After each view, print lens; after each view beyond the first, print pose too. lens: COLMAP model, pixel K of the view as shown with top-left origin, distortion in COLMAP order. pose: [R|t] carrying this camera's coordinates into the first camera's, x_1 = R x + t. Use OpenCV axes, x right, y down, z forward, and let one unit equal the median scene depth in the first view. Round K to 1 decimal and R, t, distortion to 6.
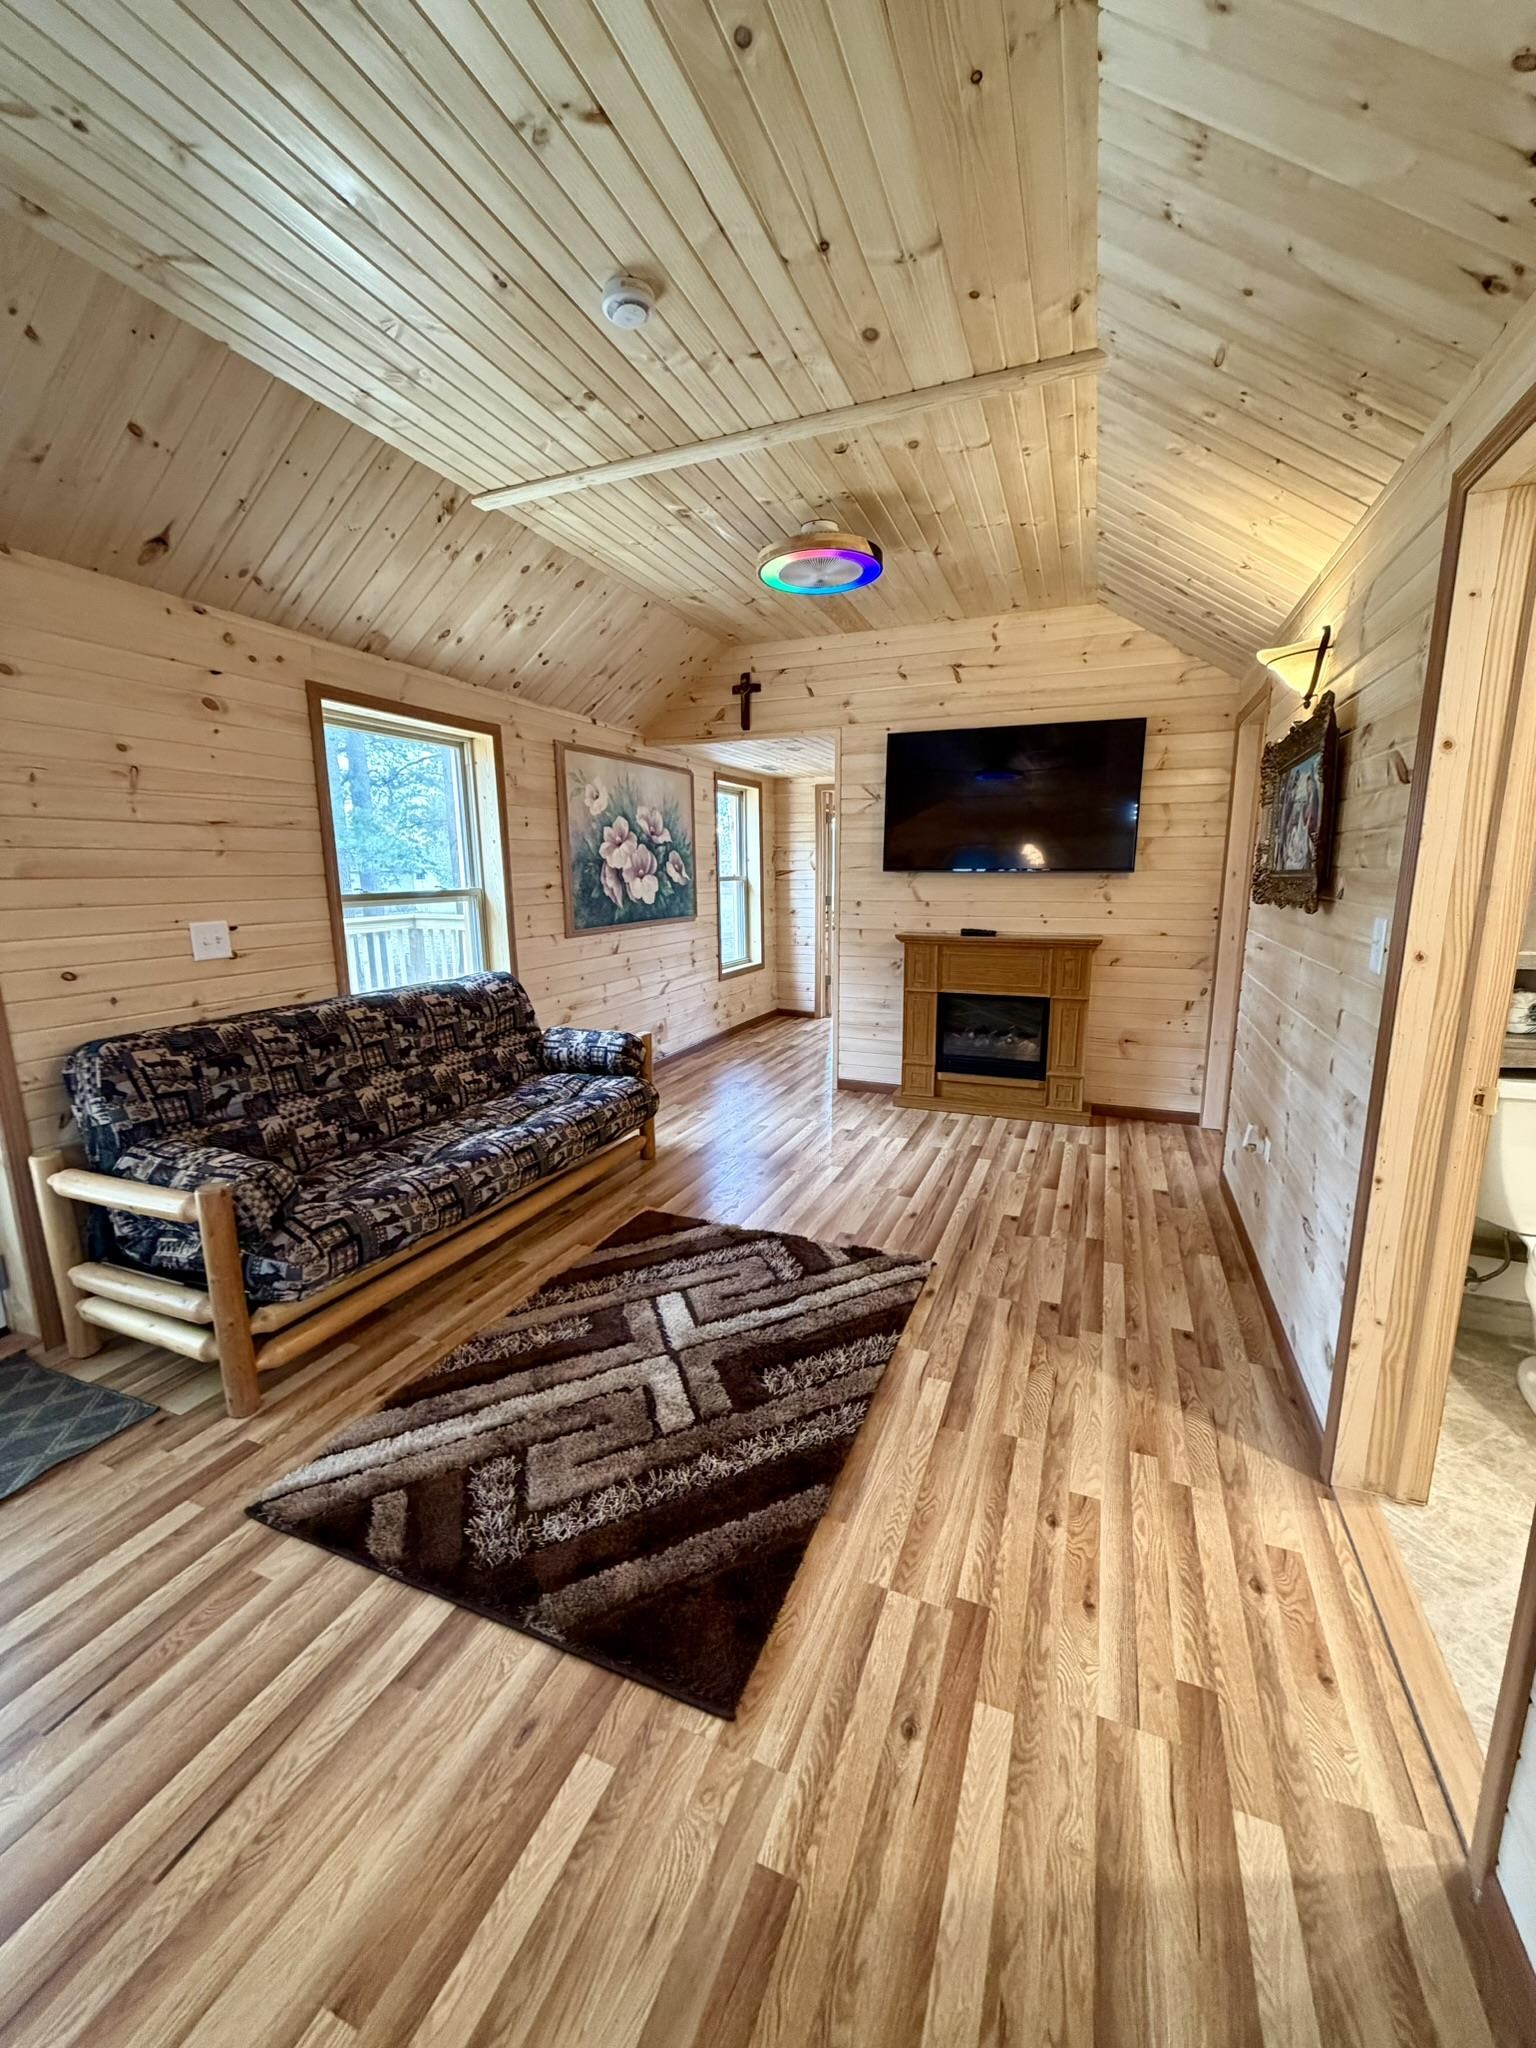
lens RADIAL K [[813.2, 0, 765.9], [0, 813.2, 1021.0], [0, 0, 1]] dist [0.000335, -0.000136]
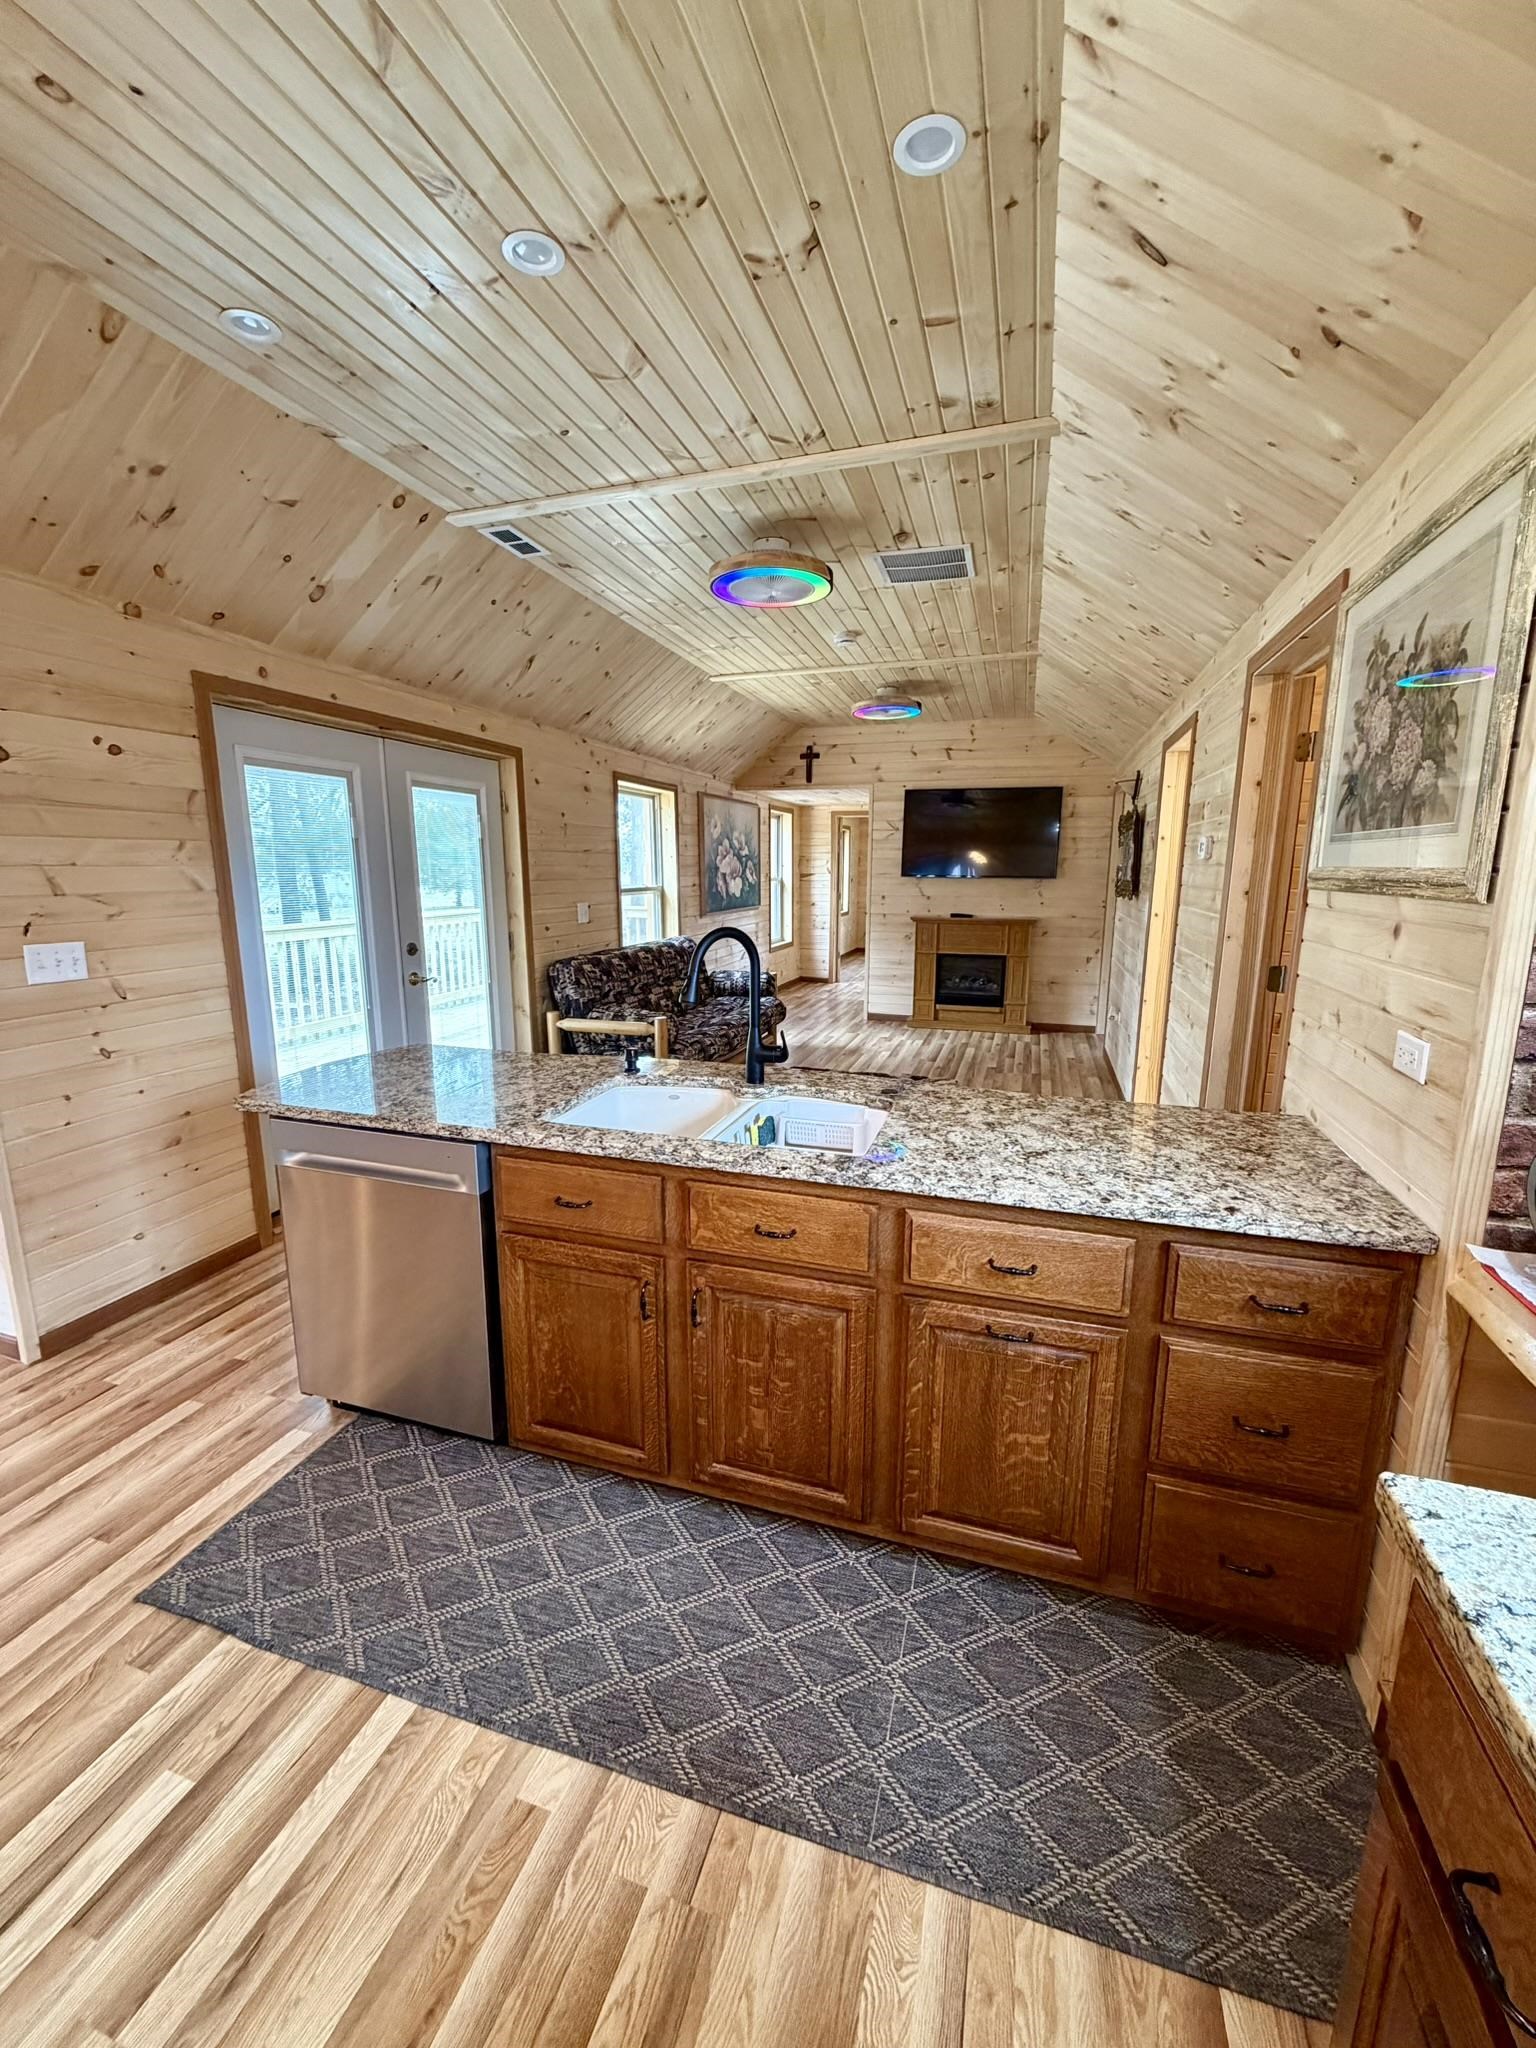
lens RADIAL K [[813.2, 0, 768.8], [0, 813.2, 1021.4], [0, 0, 1]] dist [0.000335, -0.000136]
pose [[0.996587, -0.006999, 0.082252, -0.257588], [0.006769, 0.999972, 0.003073, 0.094797], [-0.082272, -0.002506, 0.996607, -0.579484]]
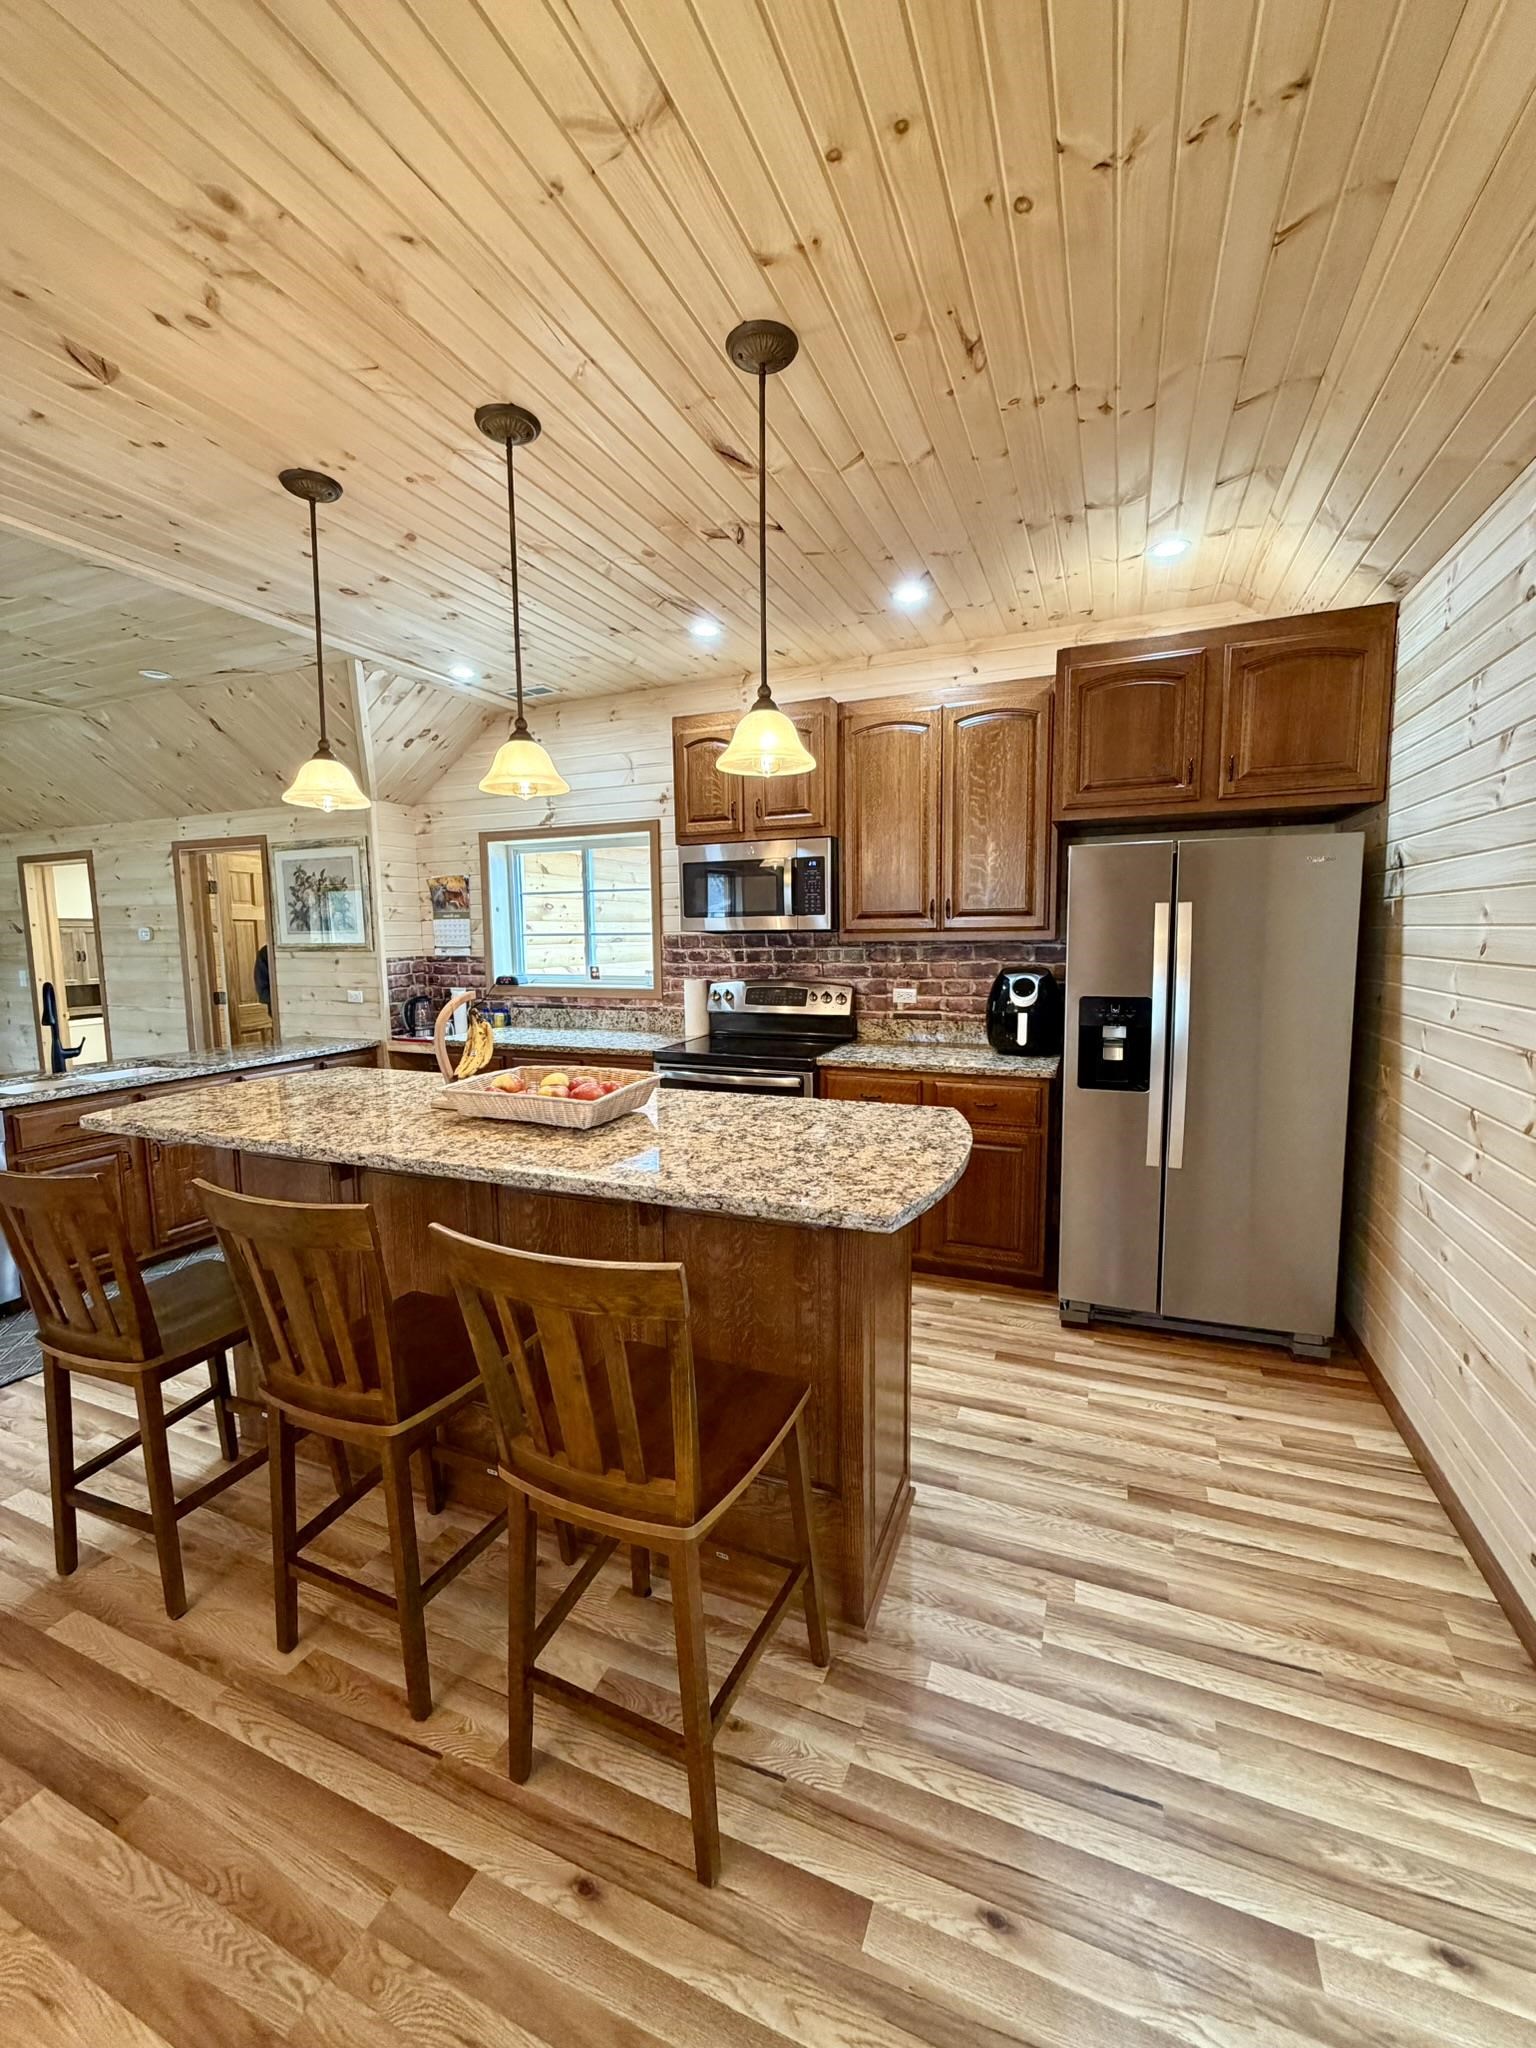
lens RADIAL K [[813.2, 0, 765.3], [0, 813.2, 1020.2], [0, 0, 1]] dist [0.000335, -0.000136]
pose [[0.004291, -0.101244, 0.994852, -1.054727], [0.196126, 0.975625, 0.098442, 0.140539], [-0.980569, 0.194694, 0.024043, -0.839286]]
